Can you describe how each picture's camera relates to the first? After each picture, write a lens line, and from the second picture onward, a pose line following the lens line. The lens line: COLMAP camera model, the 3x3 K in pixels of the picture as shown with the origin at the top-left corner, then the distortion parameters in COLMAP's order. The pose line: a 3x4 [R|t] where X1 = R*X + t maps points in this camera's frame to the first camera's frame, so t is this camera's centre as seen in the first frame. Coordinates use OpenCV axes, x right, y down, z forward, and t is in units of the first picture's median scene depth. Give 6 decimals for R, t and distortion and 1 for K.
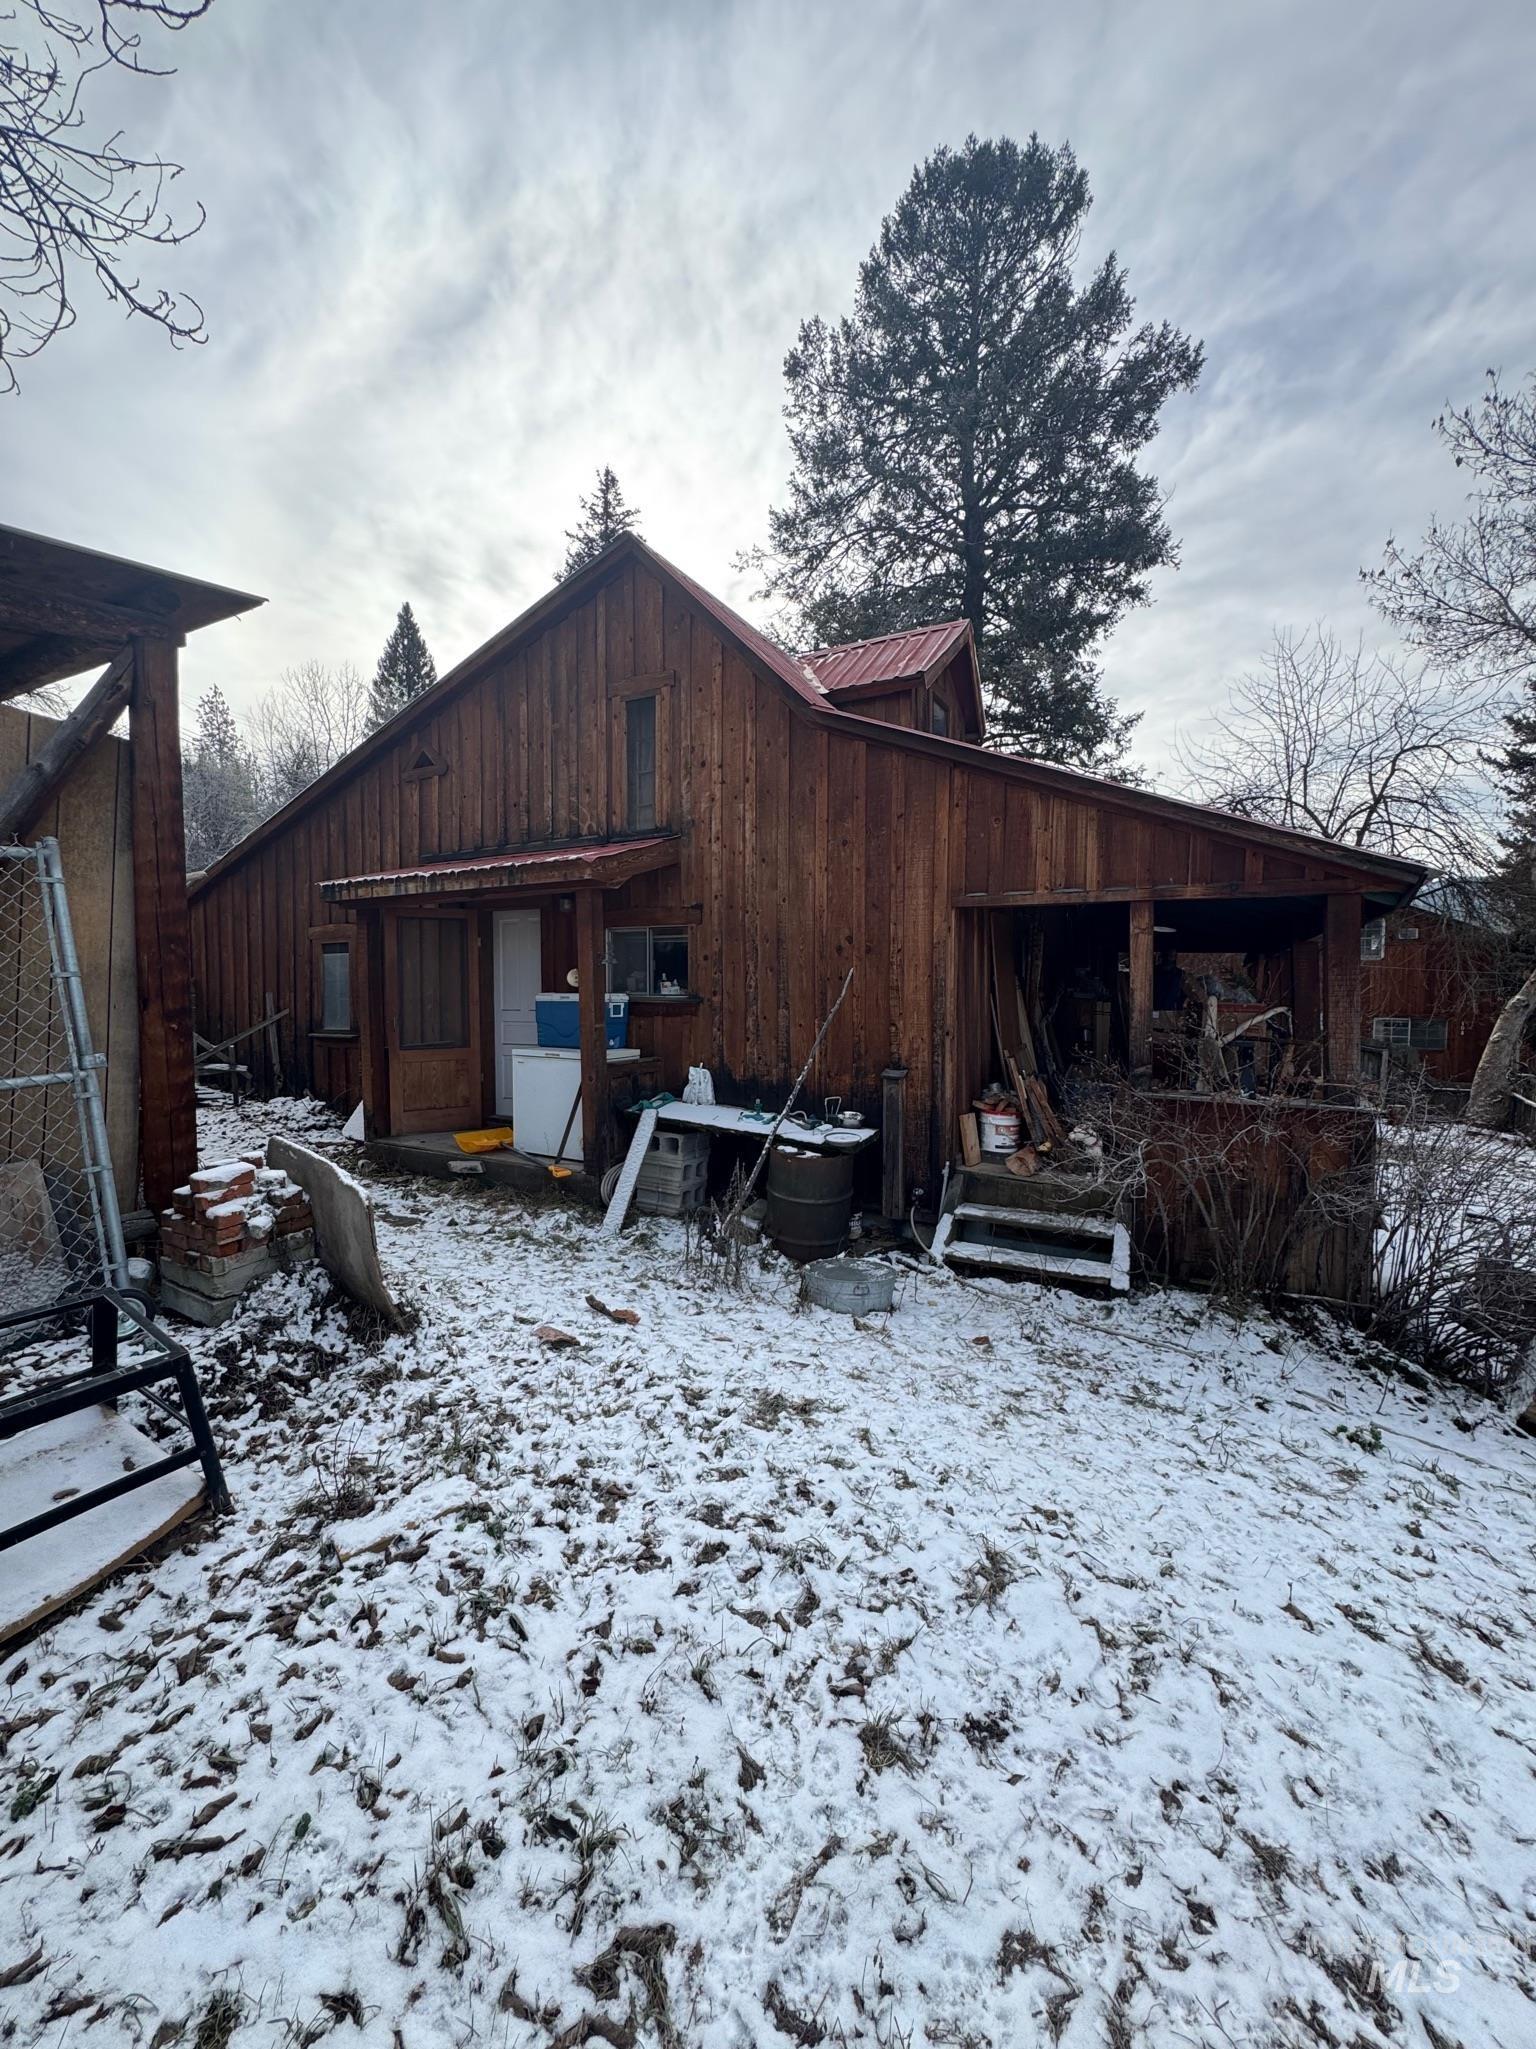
lens RADIAL K [[815.1, 0, 771.2], [0, 815.1, 1021.3], [0, 0, 1]] dist [-0.005703, 0.000774]
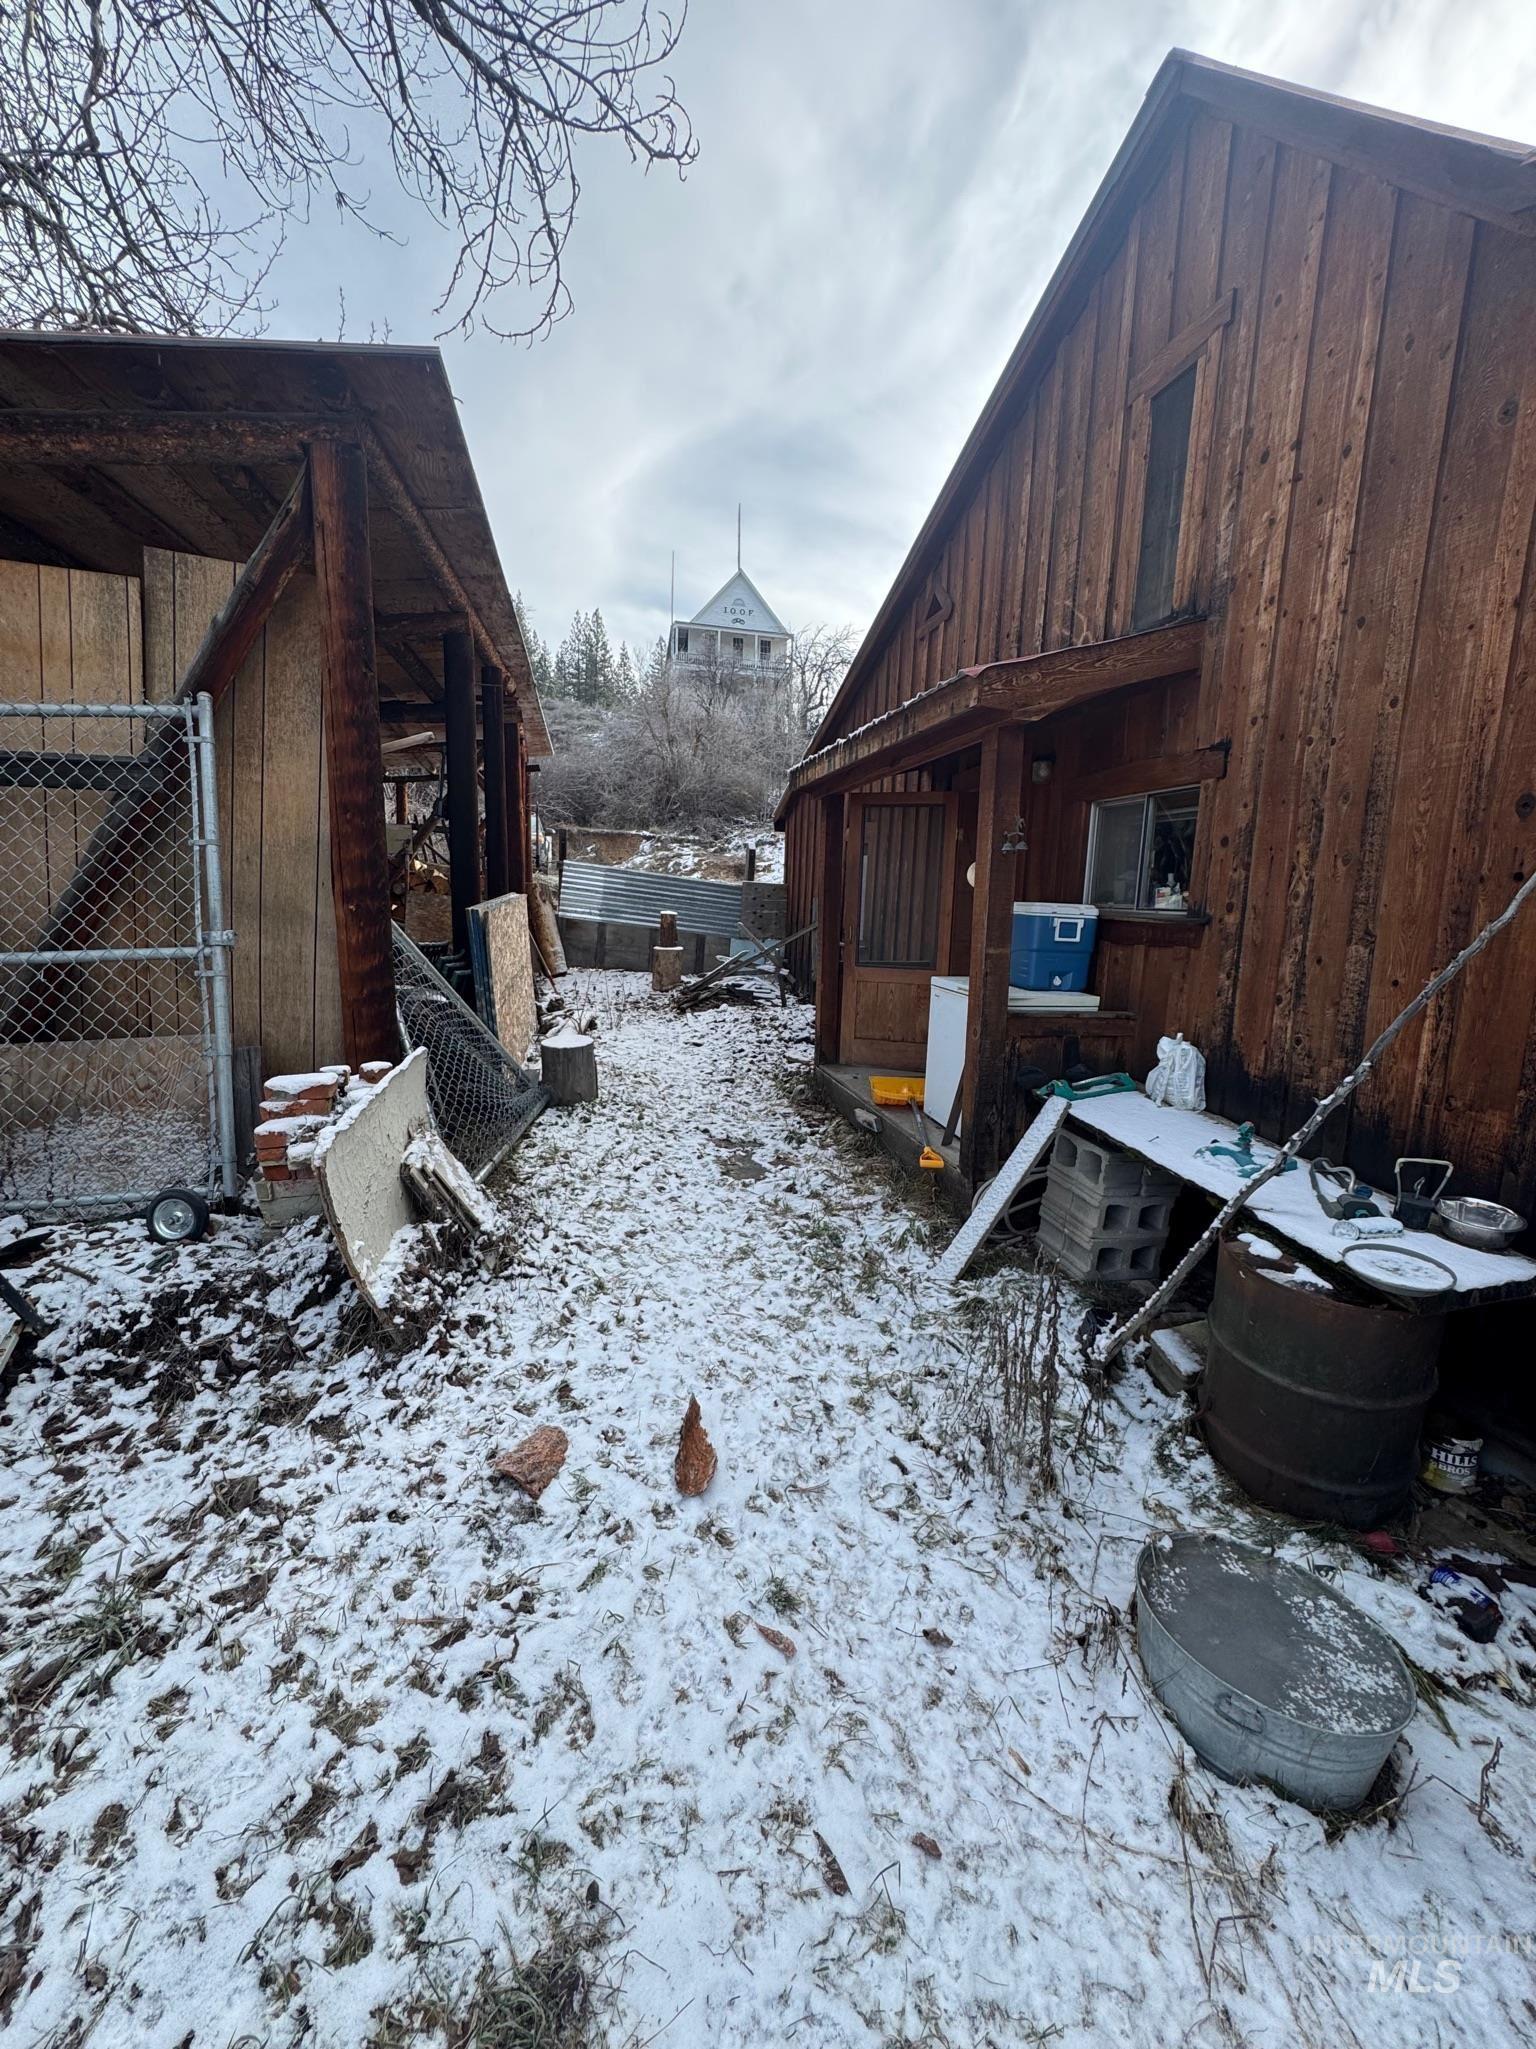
lens RADIAL K [[815.1, 0, 771.2], [0, 815.1, 1021.3], [0, 0, 1]] dist [-0.005703, 0.000774]
pose [[0.662976, 0.135297, -0.736314, 0.157188], [-0.066917, 0.990307, 0.121715, -0.006398], [0.745644, -0.031422, 0.665603, 0.487250]]
